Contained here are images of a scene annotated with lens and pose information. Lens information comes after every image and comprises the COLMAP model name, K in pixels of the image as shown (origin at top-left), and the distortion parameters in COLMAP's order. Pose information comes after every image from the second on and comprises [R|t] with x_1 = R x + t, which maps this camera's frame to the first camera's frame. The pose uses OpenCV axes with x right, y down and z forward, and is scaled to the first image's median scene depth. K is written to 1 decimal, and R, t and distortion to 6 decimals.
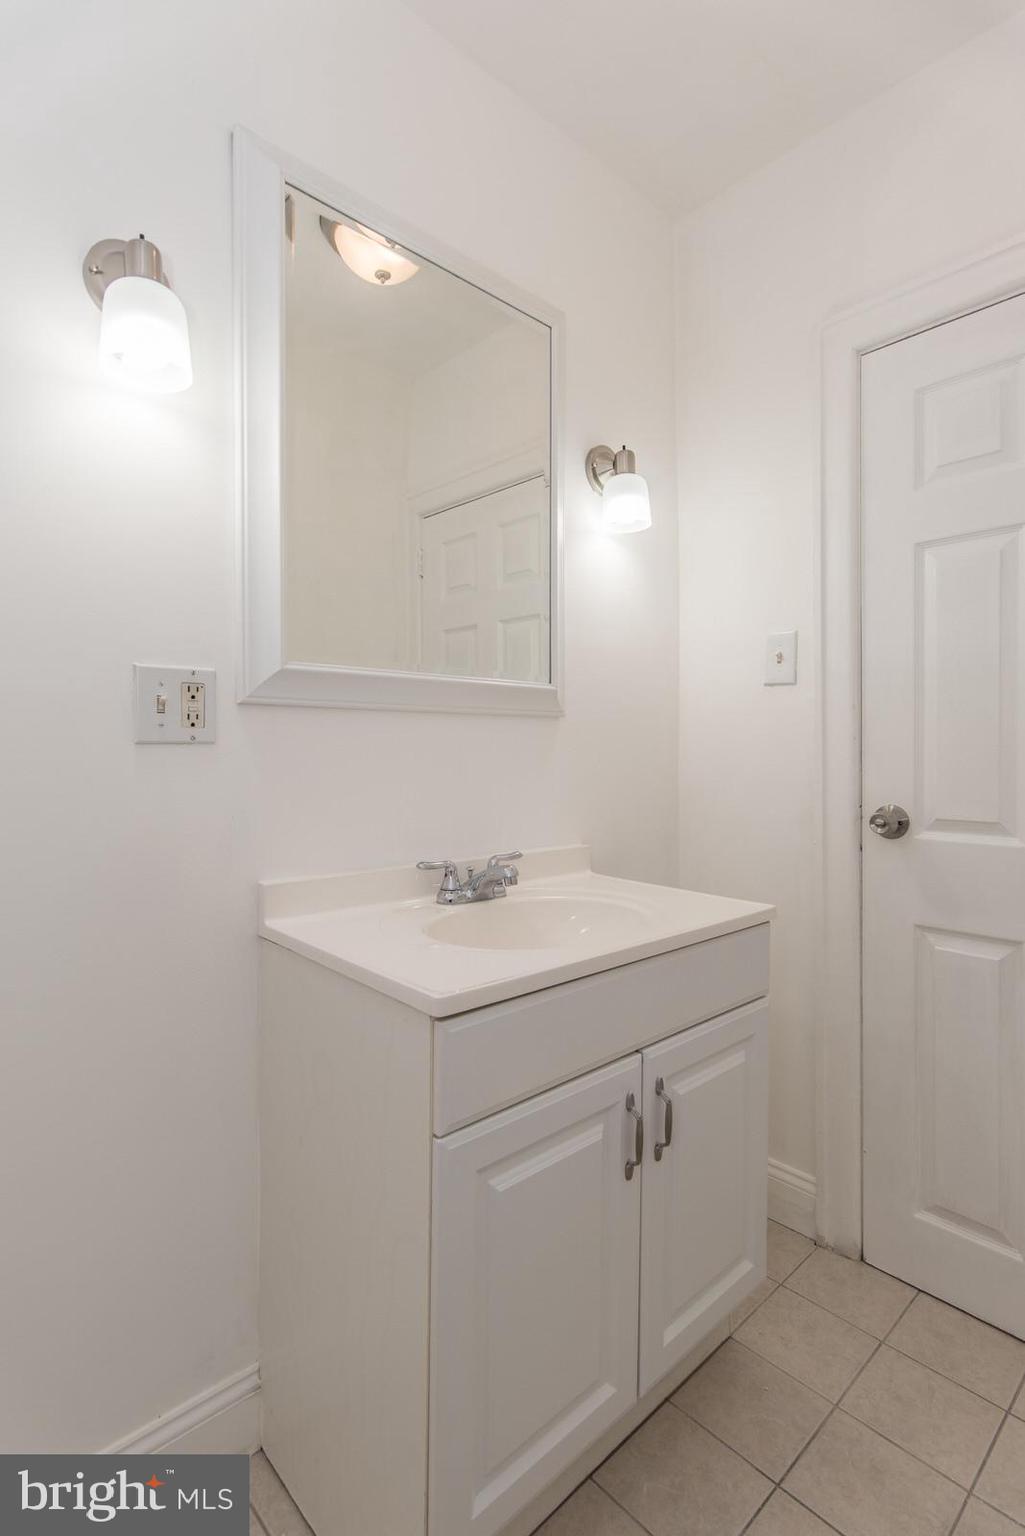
lens RADIAL K [[729.2, 0, 513.3], [0, 729.2, 746.6], [0, 0, 1]] dist [0.002919, -0.000173]
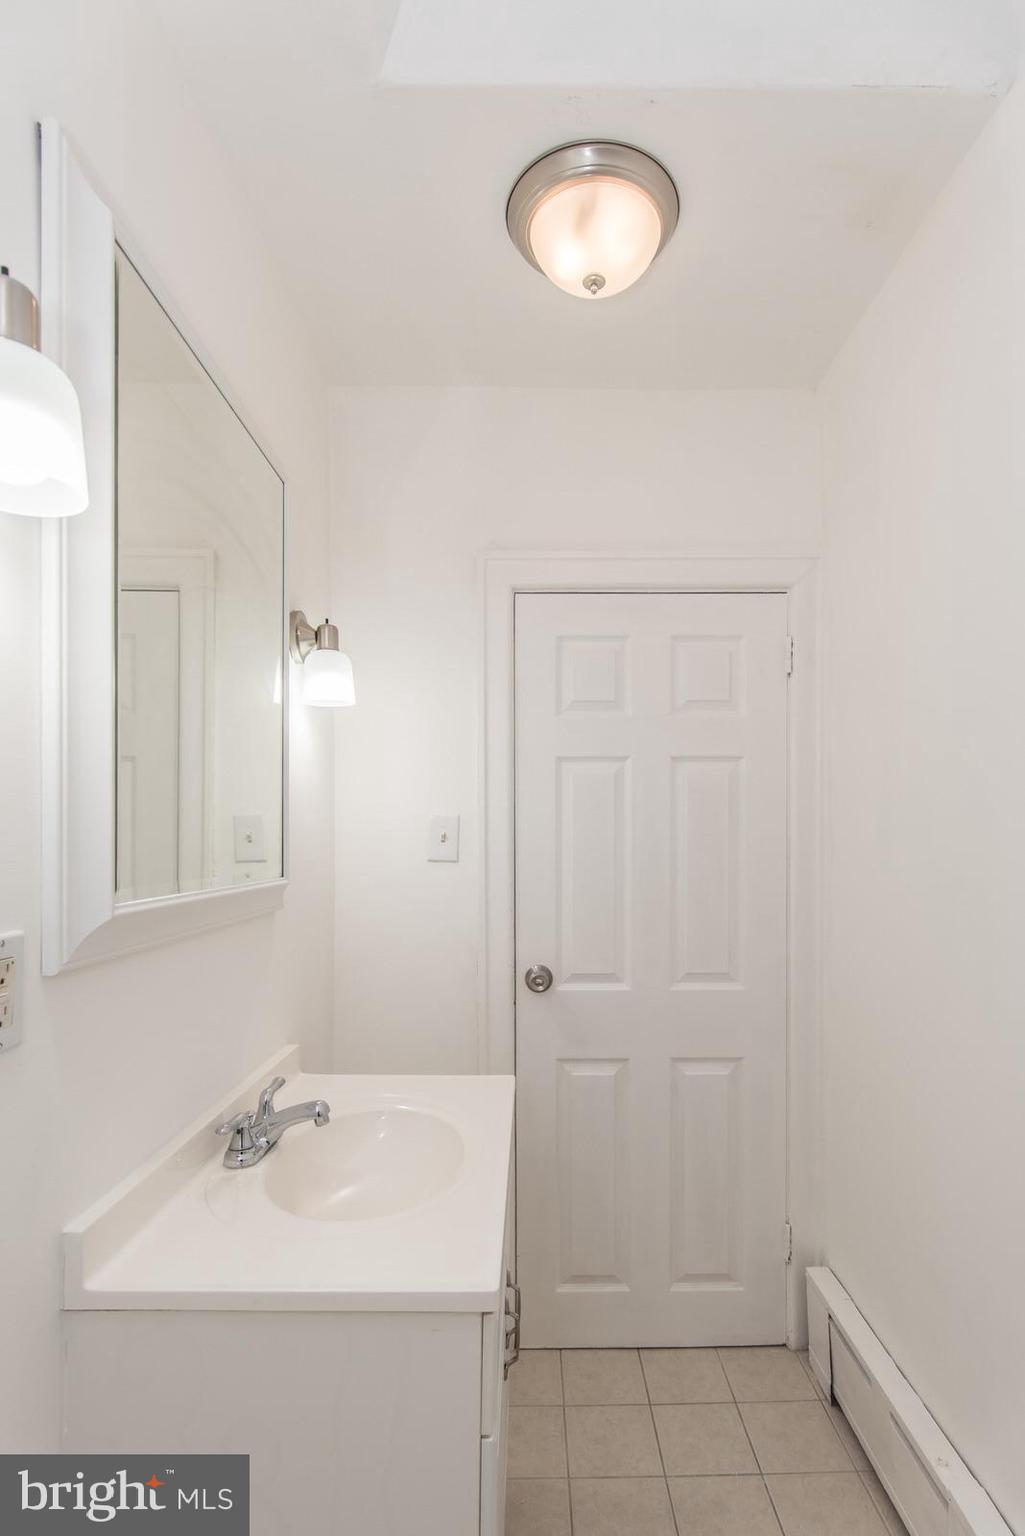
lens RADIAL K [[749.4, 0, 516.8], [0, 749.4, 830.6], [0, 0, 1]] dist [0.001993, 0.000234]
pose [[0.682901, 0.003336, 0.730503, -0.451978], [0.004805, 0.999947, -0.009059, -0.141224], [-0.730495, 0.009696, 0.682849, 0.166251]]
